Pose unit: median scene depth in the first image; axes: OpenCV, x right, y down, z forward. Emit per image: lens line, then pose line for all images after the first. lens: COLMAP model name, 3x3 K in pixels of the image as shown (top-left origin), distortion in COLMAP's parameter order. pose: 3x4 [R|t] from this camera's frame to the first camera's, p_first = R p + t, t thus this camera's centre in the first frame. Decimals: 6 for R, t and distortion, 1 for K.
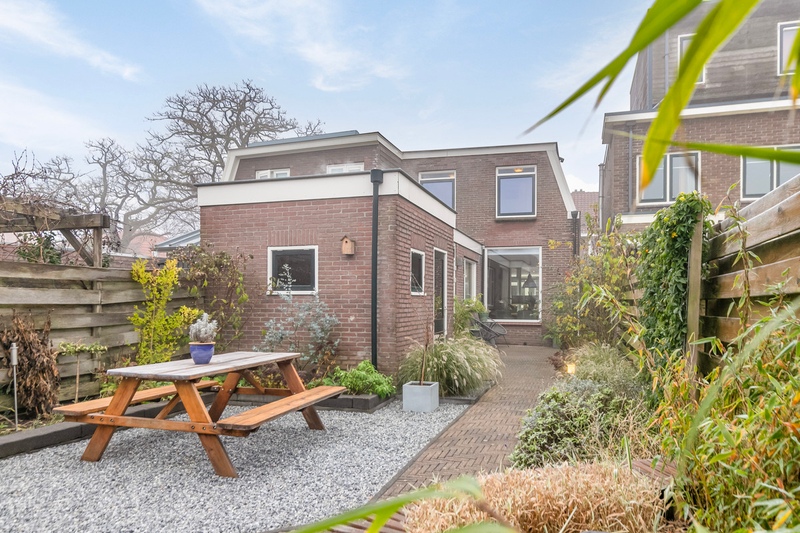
lens RADIAL K [[581.1, 0, 369.4], [0, 581.1, 306.7], [0, 0, 1]] dist [-0.001019, -0.002566]
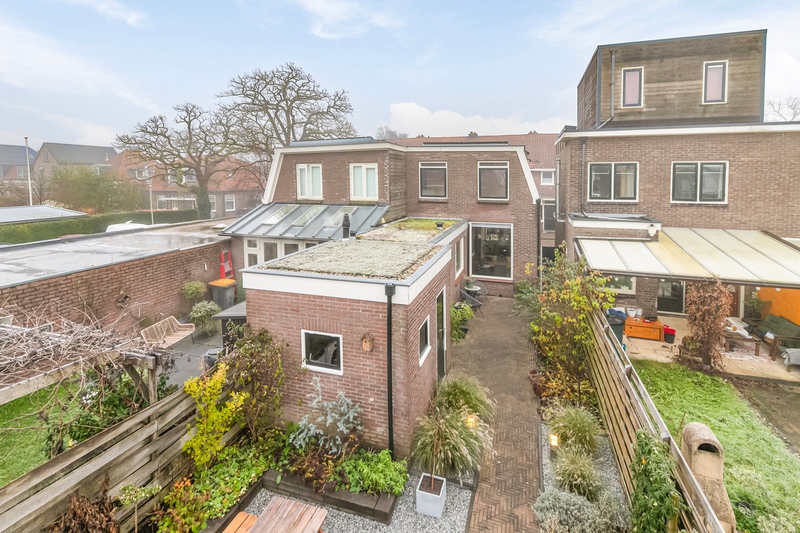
lens RADIAL K [[401.1, 0, 377.8], [0, 401.1, 203.7], [0, 0, 1]] dist [0.003506, 0.000746]
pose [[0.999738, -0.019749, -0.011547, 0.000487], [0.020299, 0.998563, 0.049588, -0.416785], [0.010551, -0.049809, 0.998703, 0.180510]]
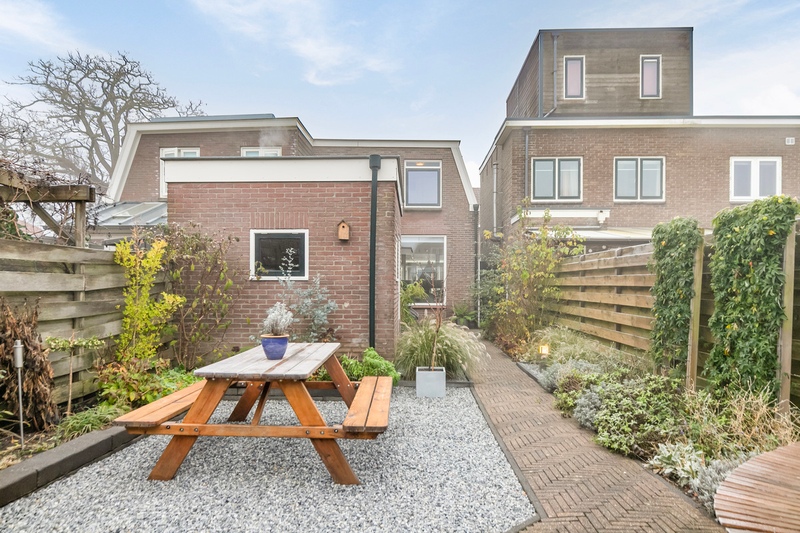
lens RADIAL K [[554.8, 0, 375.7], [0, 554.8, 287.2], [0, 0, 1]] dist [-0.006032, -0.000522]
pose [[0.962768, 0.001385, 0.270327, -0.229228], [-0.000128, 0.999989, -0.004670, -0.005085], [-0.270331, 0.004461, 0.962757, 0.082581]]
